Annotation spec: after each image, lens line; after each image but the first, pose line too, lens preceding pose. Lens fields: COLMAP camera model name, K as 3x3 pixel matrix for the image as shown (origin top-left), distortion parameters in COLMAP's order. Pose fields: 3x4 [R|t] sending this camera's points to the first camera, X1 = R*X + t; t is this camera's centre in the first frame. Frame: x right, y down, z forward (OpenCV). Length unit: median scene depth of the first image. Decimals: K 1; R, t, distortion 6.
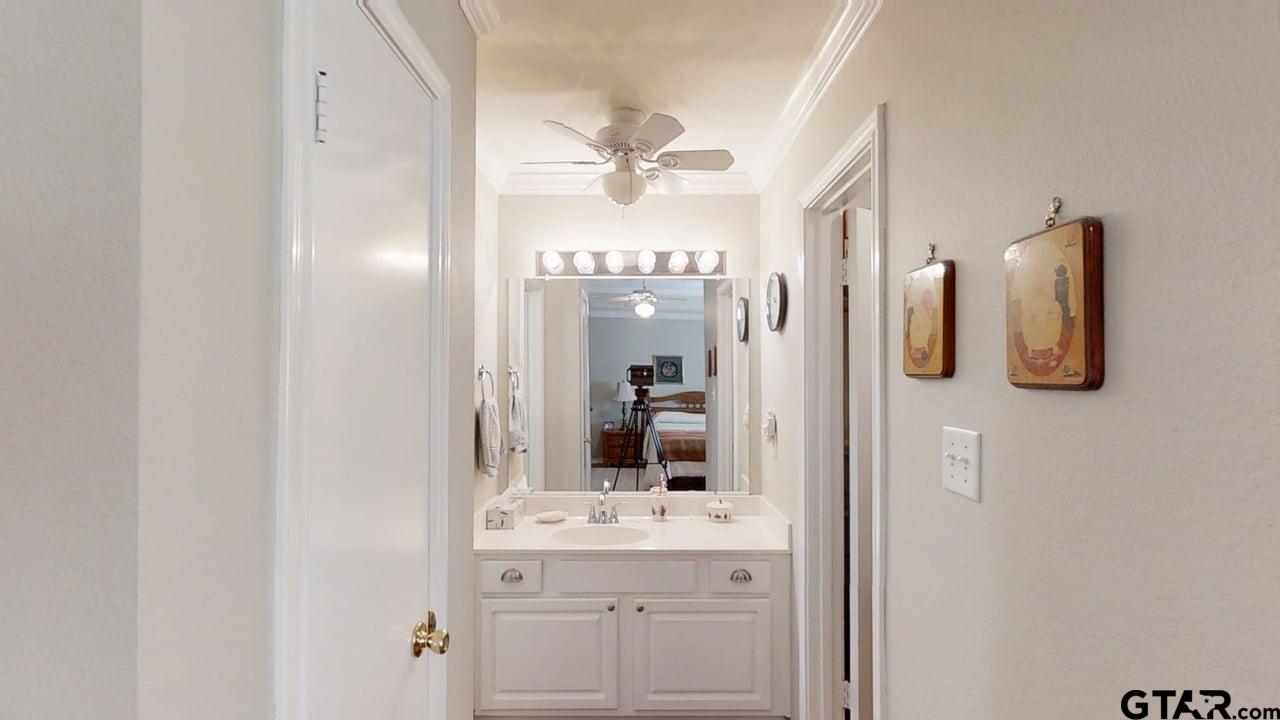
lens RADIAL K [[592.9, 0, 644.7], [0, 592.9, 365.7], [0, 0, 1]] dist [-0.002823, -0.001528]
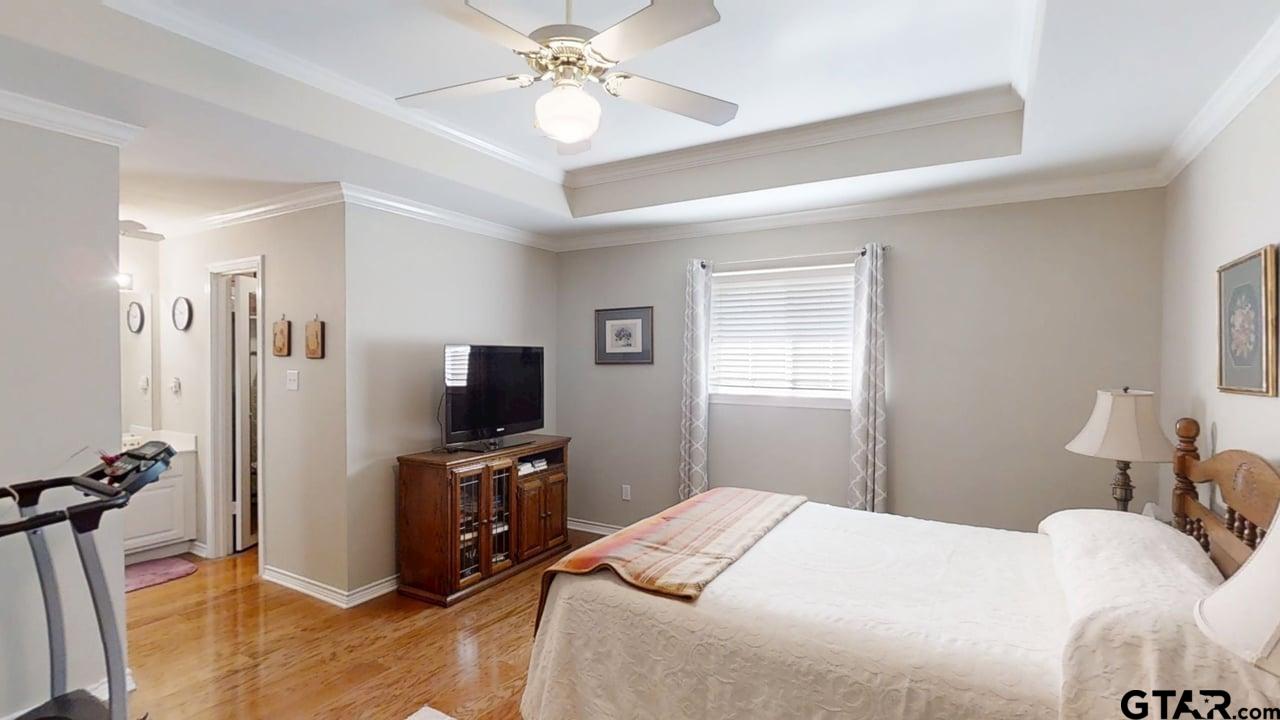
lens RADIAL K [[592.9, 0, 644.0], [0, 592.9, 359.3], [0, 0, 1]] dist [-0.002823, -0.001528]
pose [[0.508445, -0.001977, 0.861092, -1.304015], [-0.015539, 0.999813, 0.011470, -0.029296], [-0.860954, -0.019213, 0.508320, -2.347737]]
